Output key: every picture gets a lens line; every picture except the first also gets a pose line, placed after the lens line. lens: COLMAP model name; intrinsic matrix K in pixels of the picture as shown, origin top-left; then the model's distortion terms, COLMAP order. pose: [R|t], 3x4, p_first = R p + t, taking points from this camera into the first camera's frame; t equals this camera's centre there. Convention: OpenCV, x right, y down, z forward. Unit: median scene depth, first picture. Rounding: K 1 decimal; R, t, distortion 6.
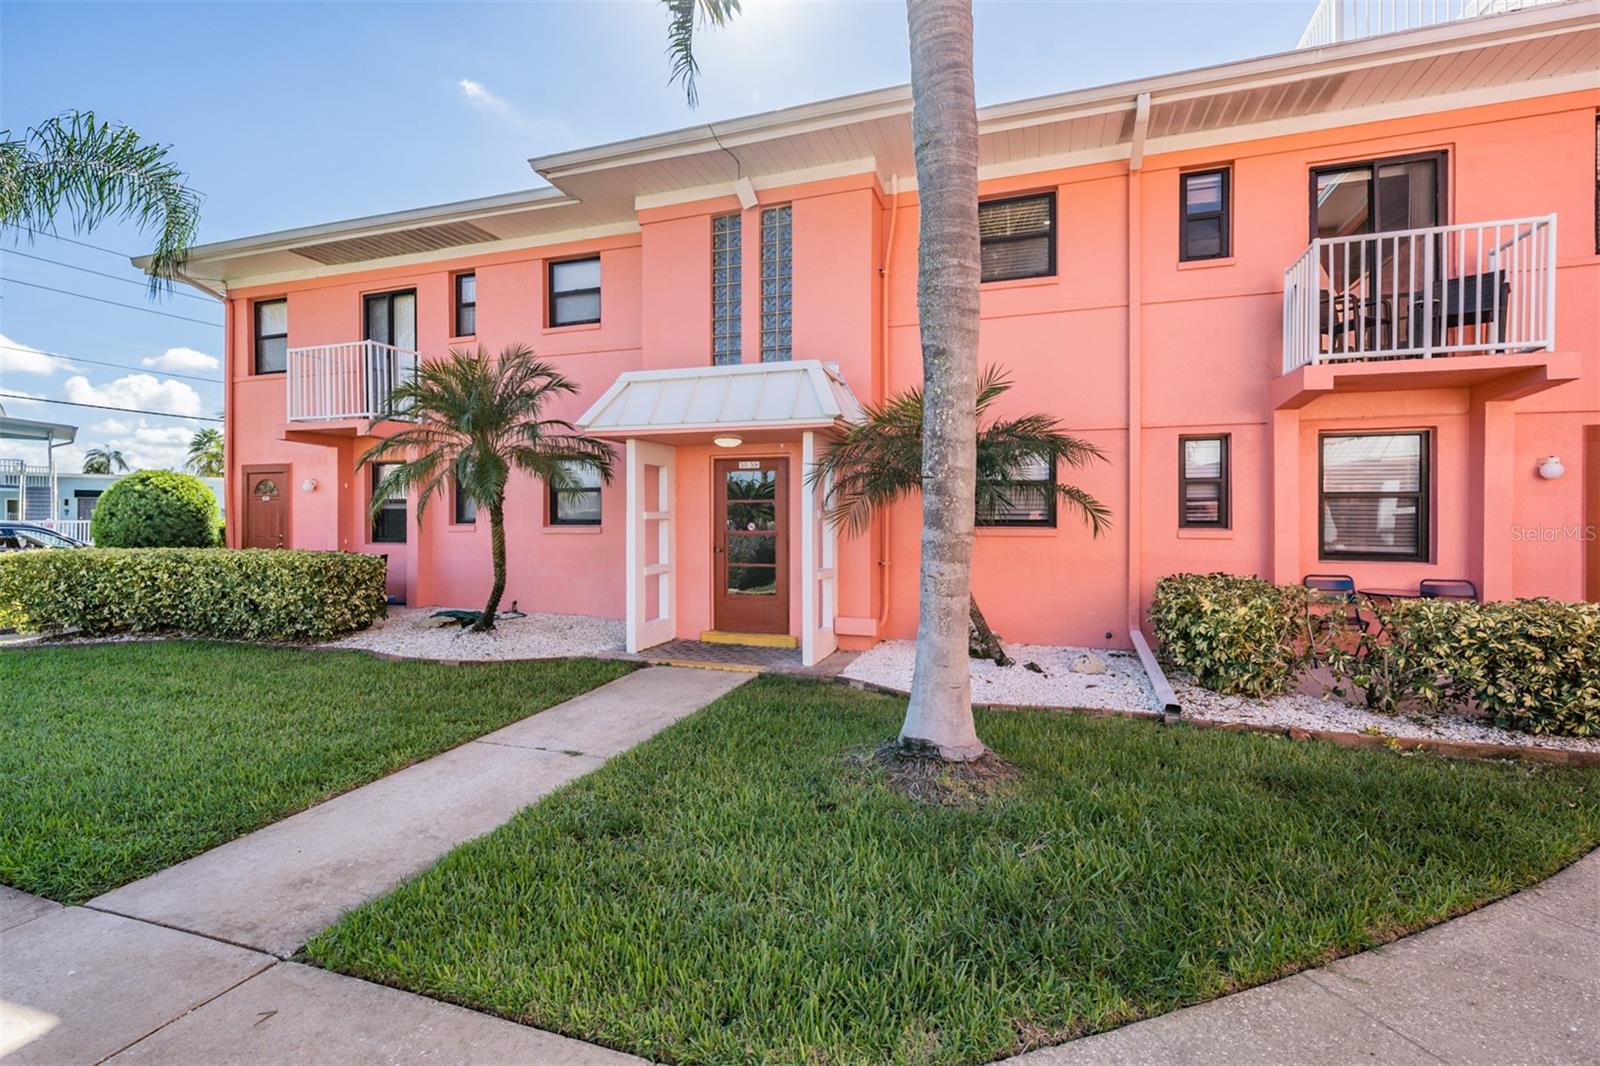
lens RADIAL K [[707.6, 0, 791.6], [0, 707.6, 517.4], [0, 0, 1]] dist [0.001715, -0.000025]
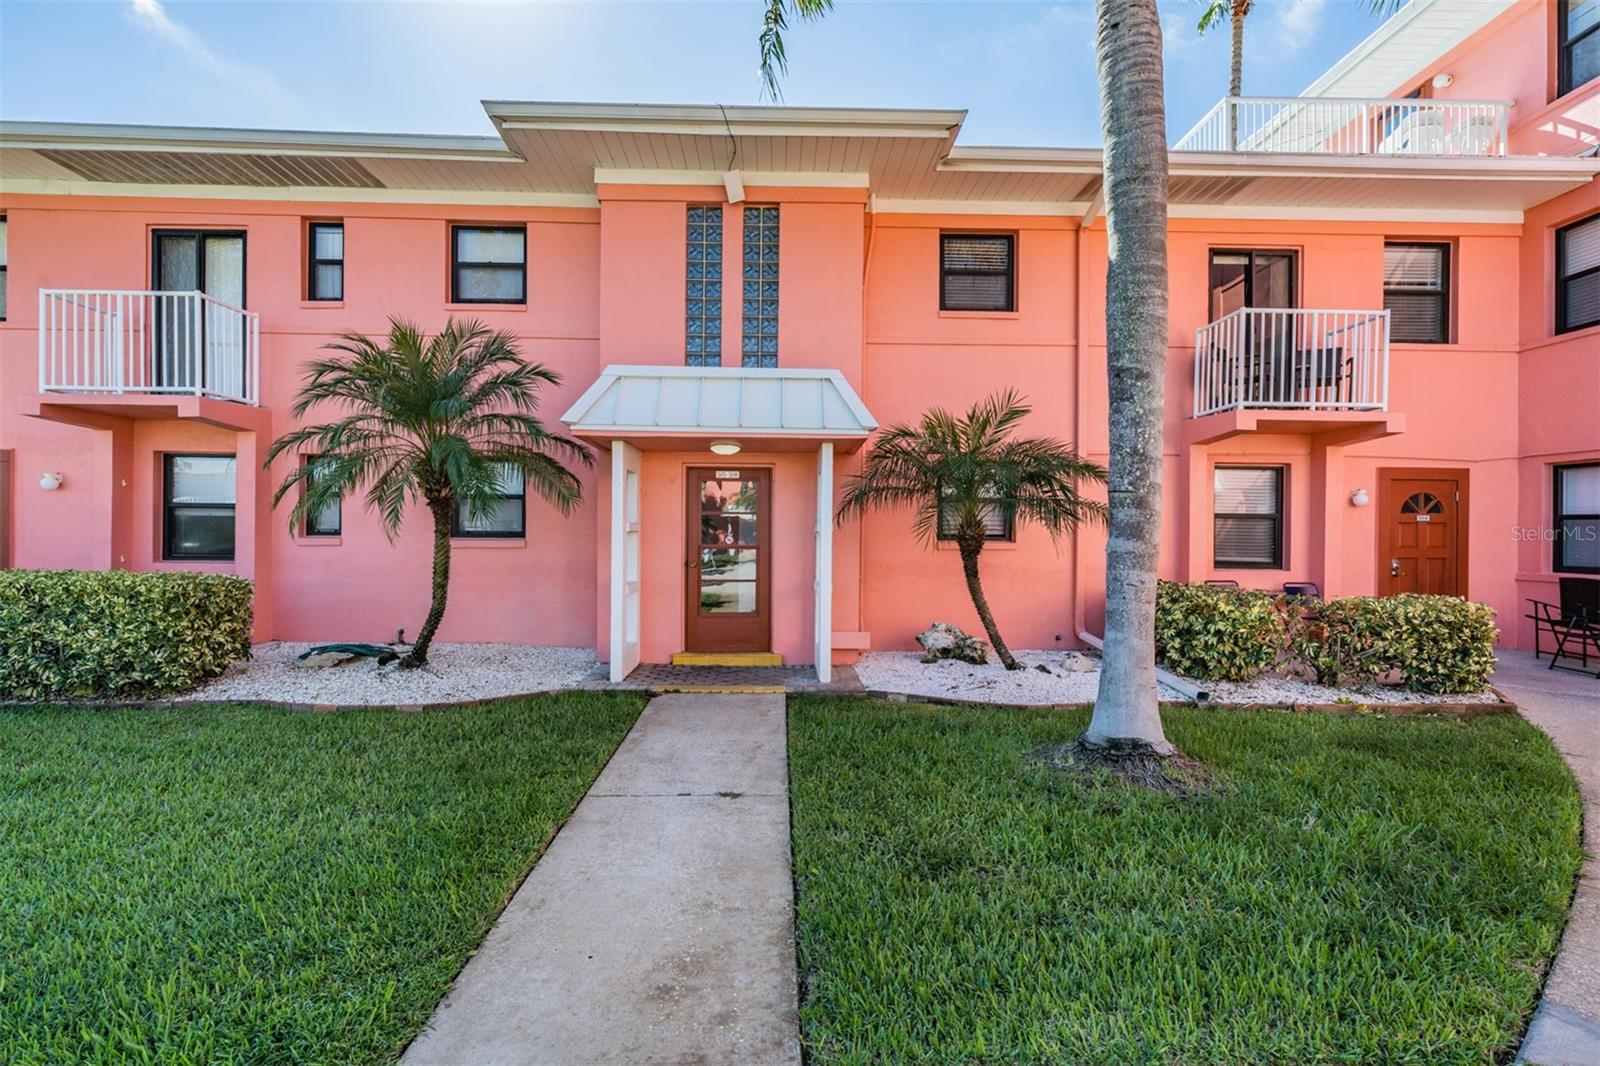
lens RADIAL K [[710.8, 0, 800.0], [0, 710.8, 533.0], [0, 0, 1]] dist [0.000665, 0.000243]
pose [[0.937744, 0.006878, 0.347259, -0.323901], [-0.006600, 0.999976, -0.001983, 0.005355], [-0.347264, -0.000433, 0.937767, 0.085506]]
